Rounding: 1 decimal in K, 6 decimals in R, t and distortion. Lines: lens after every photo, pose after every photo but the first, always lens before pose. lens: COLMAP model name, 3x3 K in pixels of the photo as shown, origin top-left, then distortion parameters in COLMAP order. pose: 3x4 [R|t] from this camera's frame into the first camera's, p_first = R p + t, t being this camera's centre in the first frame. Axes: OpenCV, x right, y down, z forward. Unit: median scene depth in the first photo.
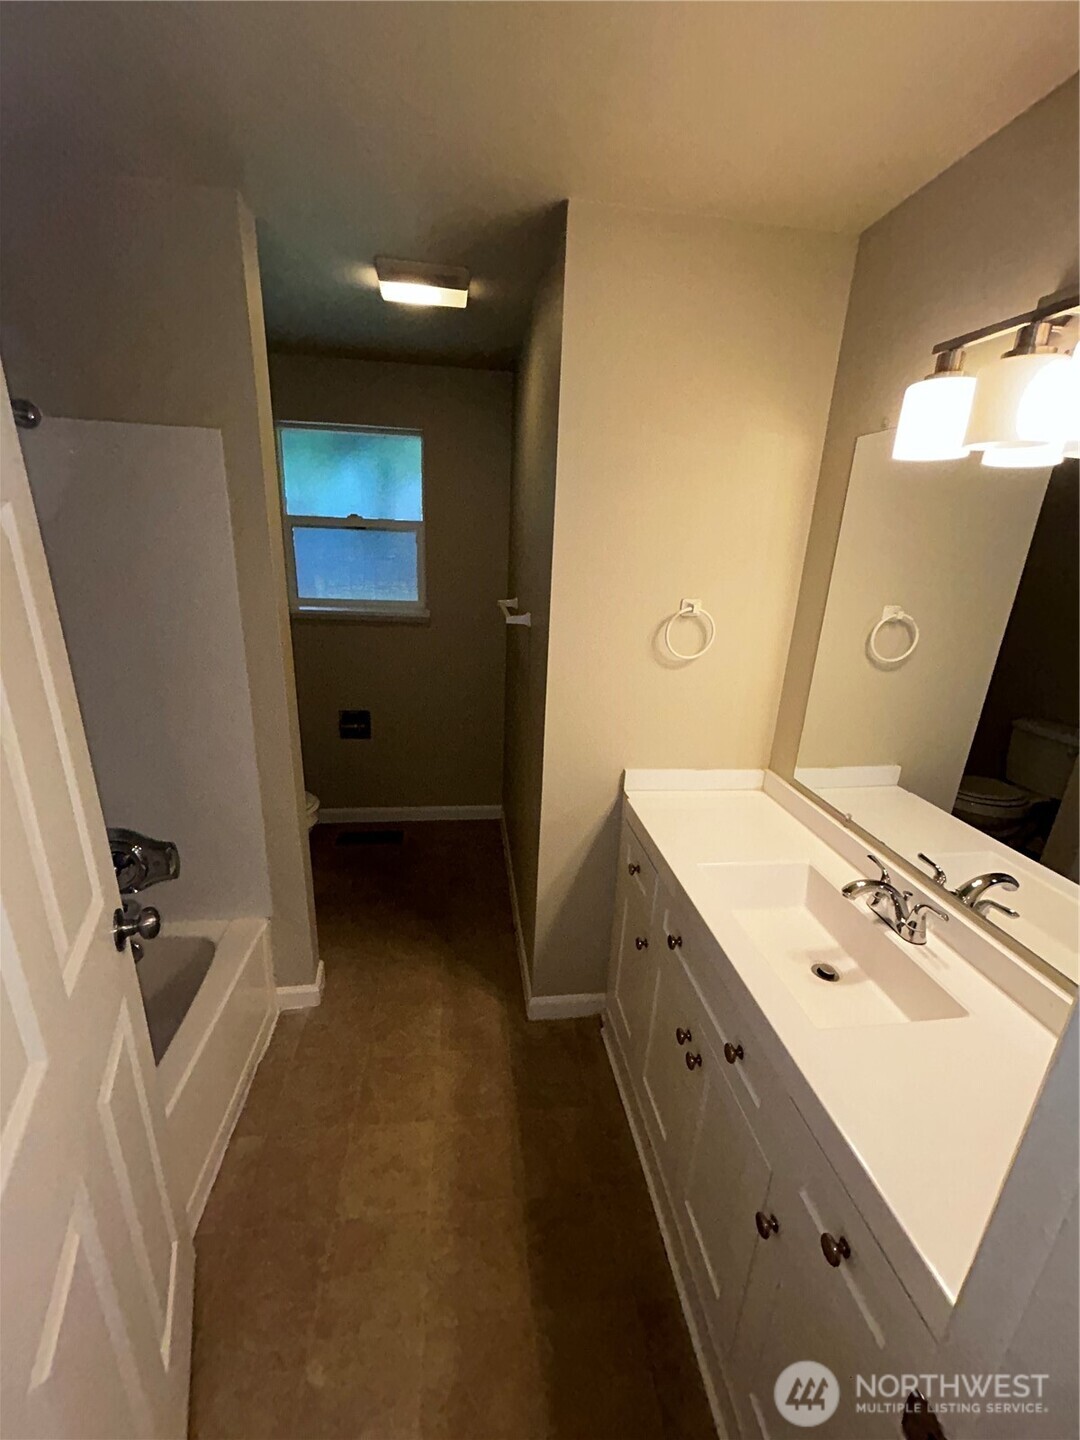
lens RADIAL K [[579.4, 0, 540.0], [0, 579.4, 720.0], [0, 0, 1]] dist [-0.001531, 0.000578]
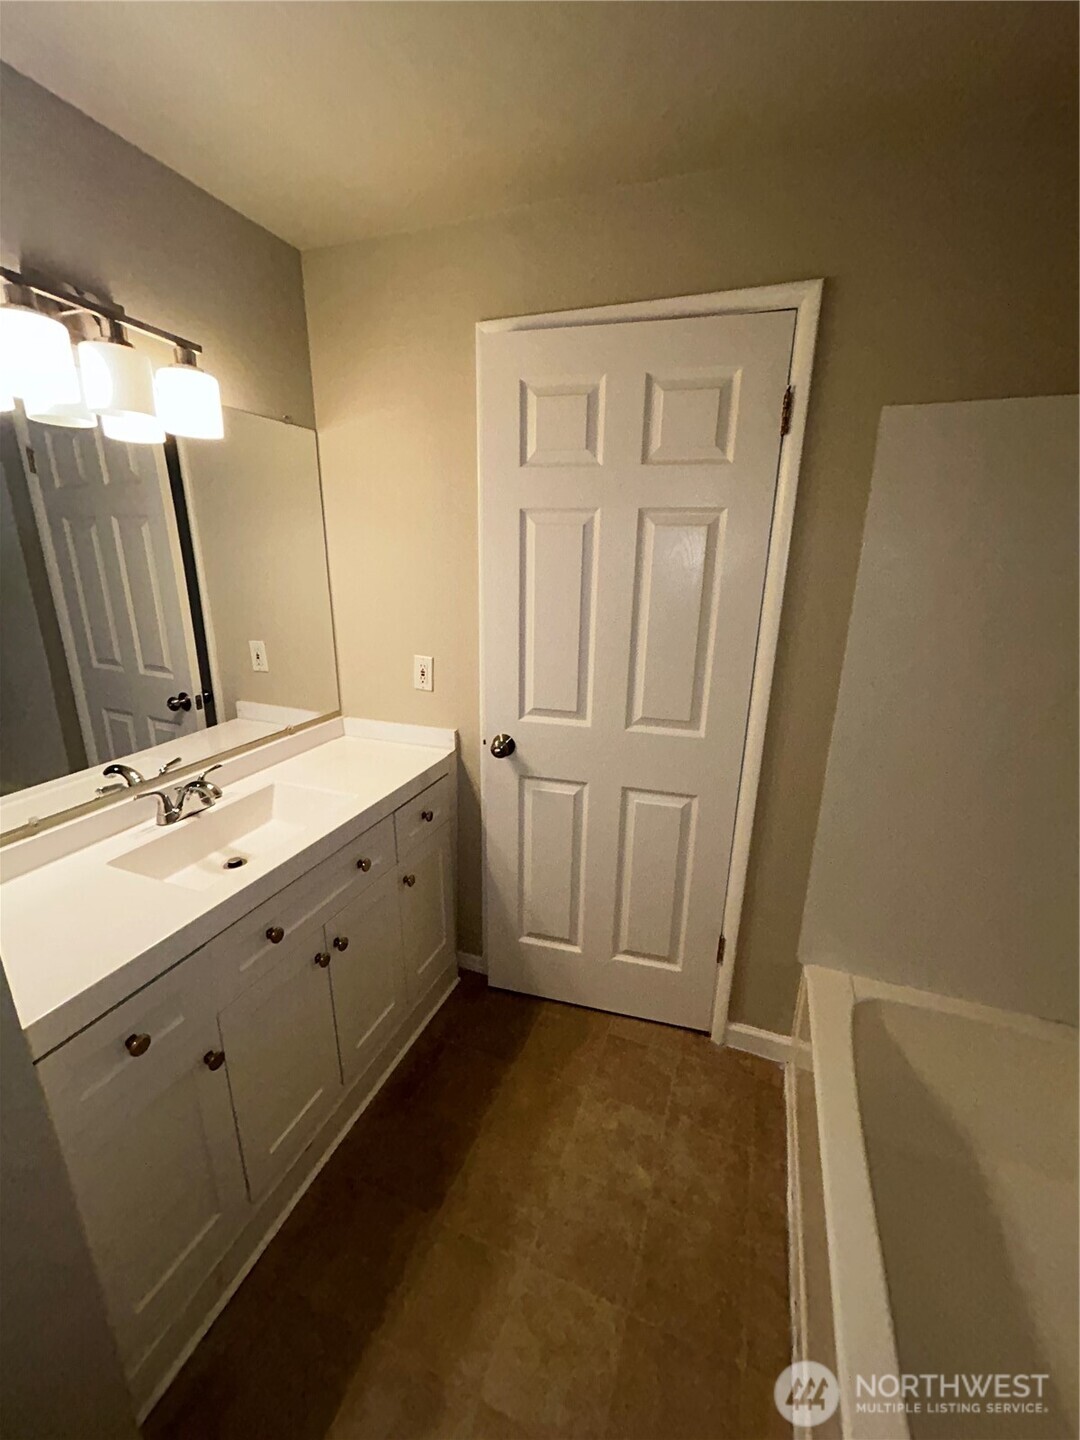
lens RADIAL K [[579.4, 0, 540.0], [0, 579.4, 720.0], [0, 0, 1]] dist [-0.001531, 0.000578]
pose [[-0.880023, -0.186184, 0.436915, -0.505677], [0.095834, 0.831419, 0.547320, -0.387193], [-0.465161, 0.523525, -0.713825, 1.354777]]
